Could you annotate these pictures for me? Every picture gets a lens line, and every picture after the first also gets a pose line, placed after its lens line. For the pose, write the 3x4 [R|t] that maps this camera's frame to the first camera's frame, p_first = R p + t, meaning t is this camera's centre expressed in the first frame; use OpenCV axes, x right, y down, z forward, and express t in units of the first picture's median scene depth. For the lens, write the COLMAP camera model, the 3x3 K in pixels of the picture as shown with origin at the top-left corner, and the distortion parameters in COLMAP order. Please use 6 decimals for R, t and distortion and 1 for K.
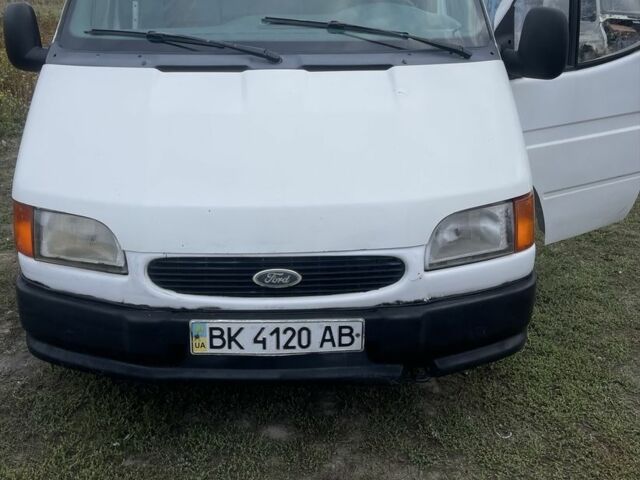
lens RADIAL K [[781.8, 0, 320.0], [0, 781.8, 240.0], [0, 0, 1]] dist [-0.004841, -0.000918]
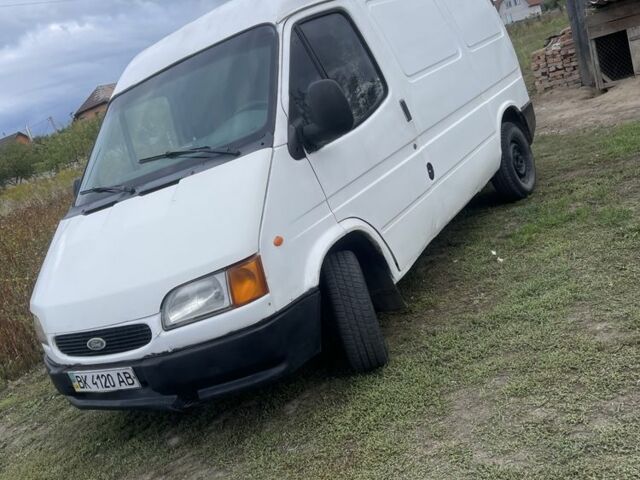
lens RADIAL K [[781.8, 0, 320.0], [0, 781.8, 240.0], [0, 0, 1]] dist [-0.004841, -0.000918]
pose [[0.668687, -0.145583, -0.729152, 1.429033], [0.160393, 0.985800, -0.049734, -0.008059], [0.726038, -0.083694, 0.682542, 0.251195]]
